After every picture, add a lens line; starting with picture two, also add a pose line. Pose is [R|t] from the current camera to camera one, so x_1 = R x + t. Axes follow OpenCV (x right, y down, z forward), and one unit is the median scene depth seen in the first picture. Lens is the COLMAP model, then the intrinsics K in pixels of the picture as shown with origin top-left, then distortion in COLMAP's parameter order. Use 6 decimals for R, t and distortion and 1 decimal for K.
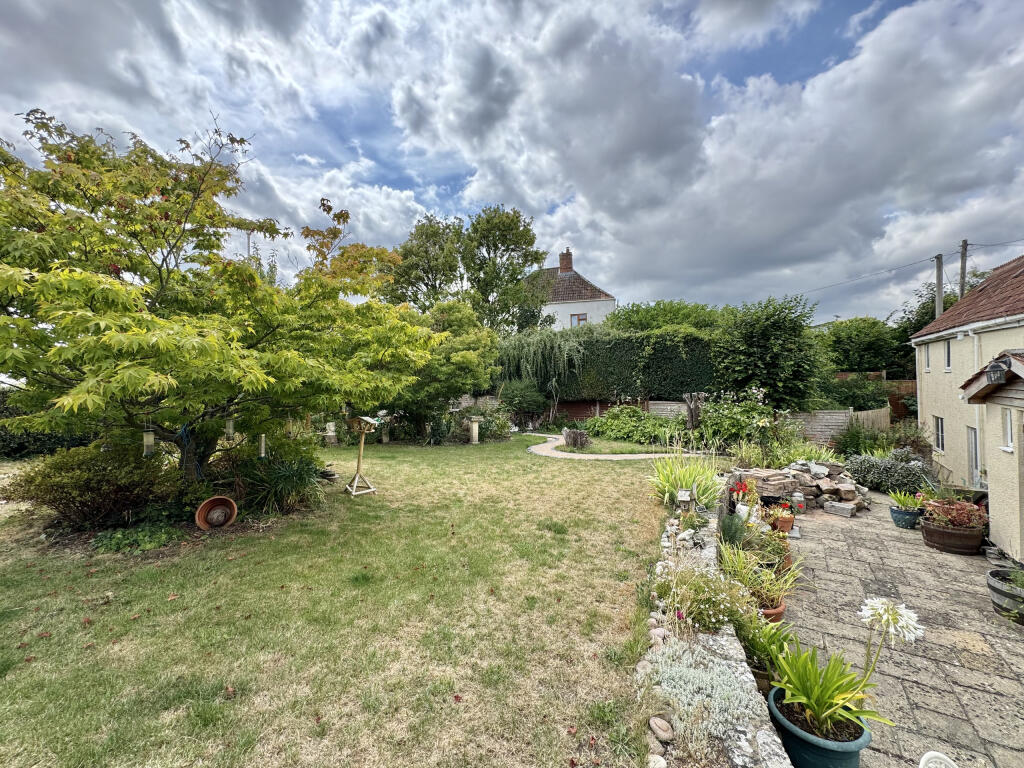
lens RADIAL K [[407.9, 0, 512.0], [0, 407.9, 384.0], [0, 0, 1]] dist [-0.000874, 0.000006]
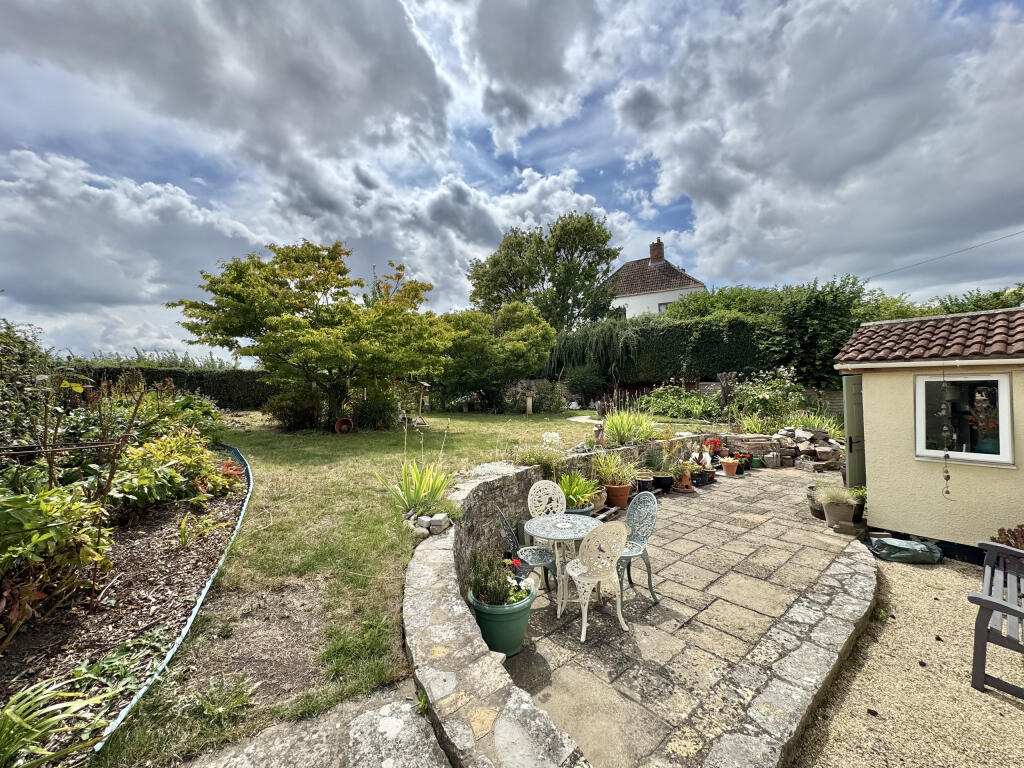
lens RADIAL K [[407.9, 0, 512.0], [0, 407.9, 384.0], [0, 0, 1]] dist [-0.000874, 0.000006]
pose [[0.956227, -0.004862, -0.292587, 0.208139], [0.009561, 0.999847, 0.014633, 0.029800], [0.292471, -0.016790, 0.956127, -0.213099]]
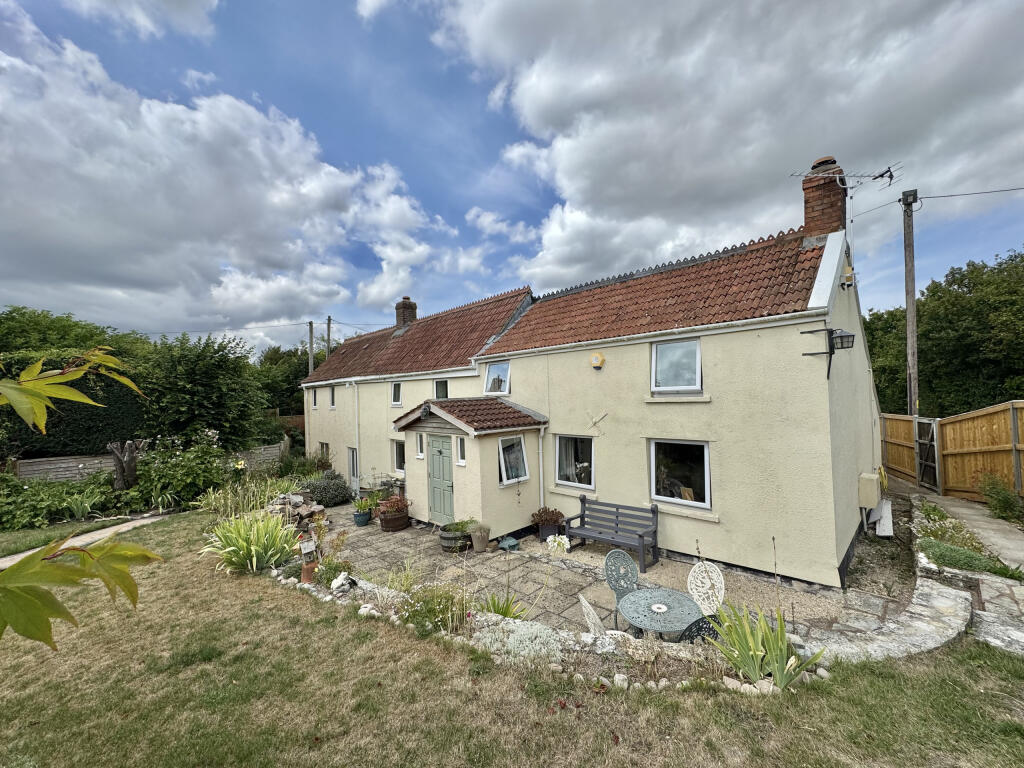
lens RADIAL K [[407.9, 0, 512.0], [0, 407.9, 384.0], [0, 0, 1]] dist [-0.000874, 0.000006]
pose [[0.211255, 0.045709, 0.976362, -0.161182], [0.038352, 0.997749, -0.055008, -0.015891], [-0.976678, 0.049067, 0.209026, 0.108251]]
